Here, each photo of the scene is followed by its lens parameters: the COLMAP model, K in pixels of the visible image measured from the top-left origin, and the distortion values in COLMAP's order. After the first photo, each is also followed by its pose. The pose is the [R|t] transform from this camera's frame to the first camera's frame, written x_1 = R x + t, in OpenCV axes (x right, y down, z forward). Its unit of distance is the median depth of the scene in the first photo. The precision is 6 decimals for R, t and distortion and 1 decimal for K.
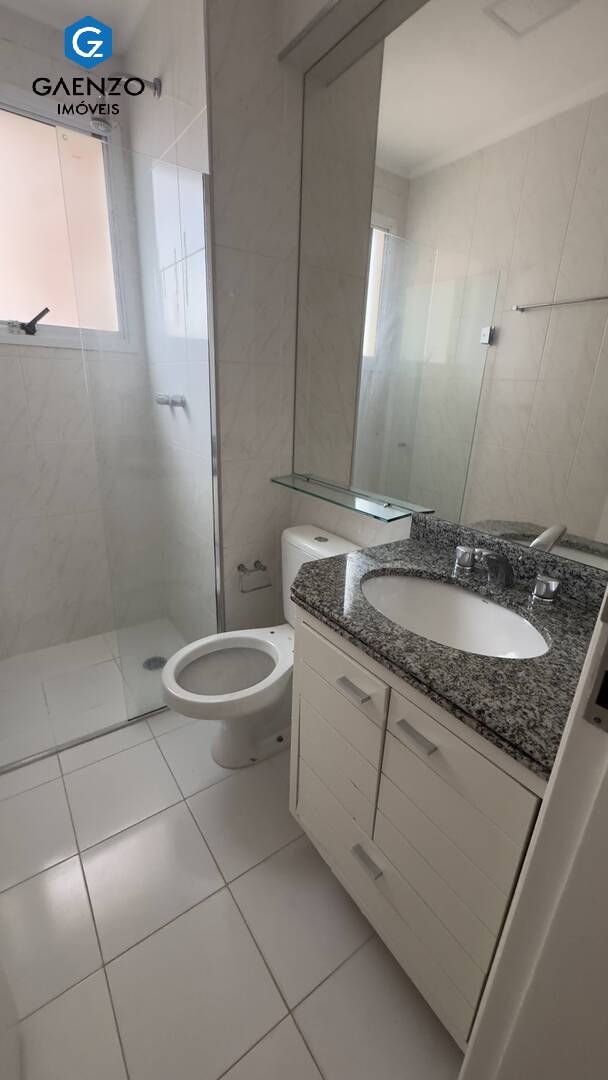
lens RADIAL K [[430.6, 0, 305.8], [0, 430.6, 542.3], [0, 0, 1]] dist [-0.004131, 0.000493]
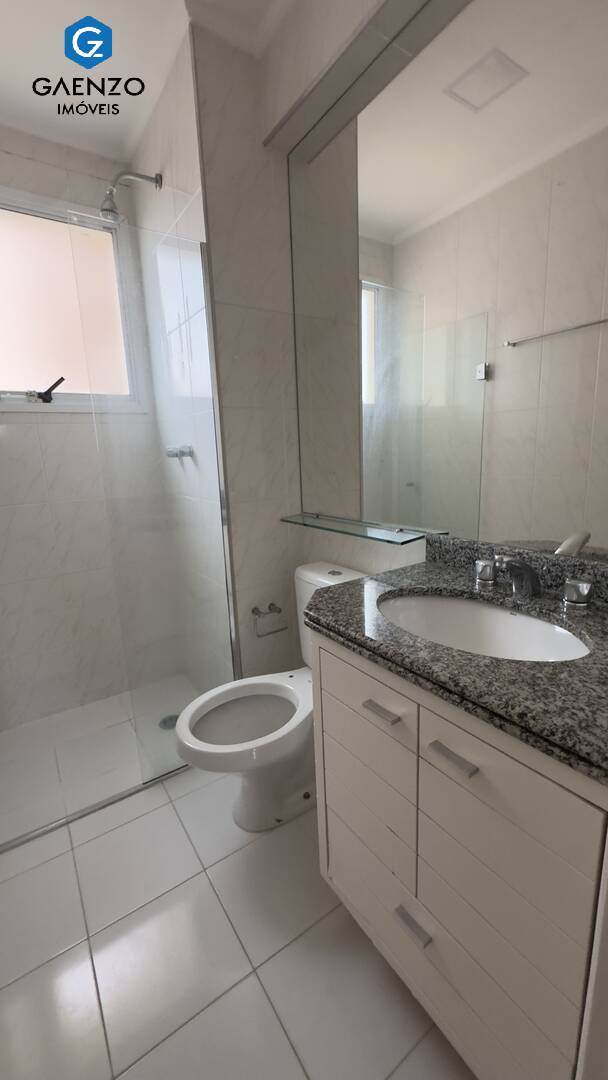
lens RADIAL K [[430.6, 0, 306.0], [0, 430.6, 543.9], [0, 0, 1]] dist [-0.004131, 0.000493]
pose [[0.996885, -0.071635, -0.033002, 0.007688], [0.066598, 0.988689, -0.134385, 0.055232], [0.042255, 0.131769, 0.990379, 0.026050]]
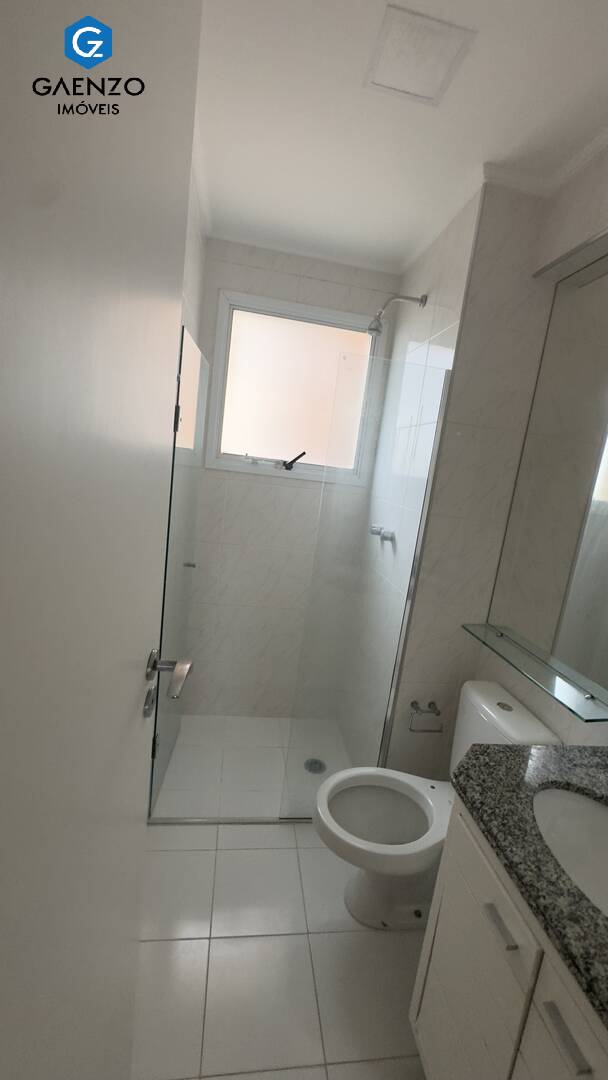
lens RADIAL K [[430.6, 0, 307.3], [0, 430.6, 543.5], [0, 0, 1]] dist [-0.004131, 0.000493]
pose [[0.884648, 0.151287, -0.441033, 0.015423], [-0.237724, 0.960067, -0.147508, -0.110542], [0.401105, 0.235337, 0.885286, -0.082227]]
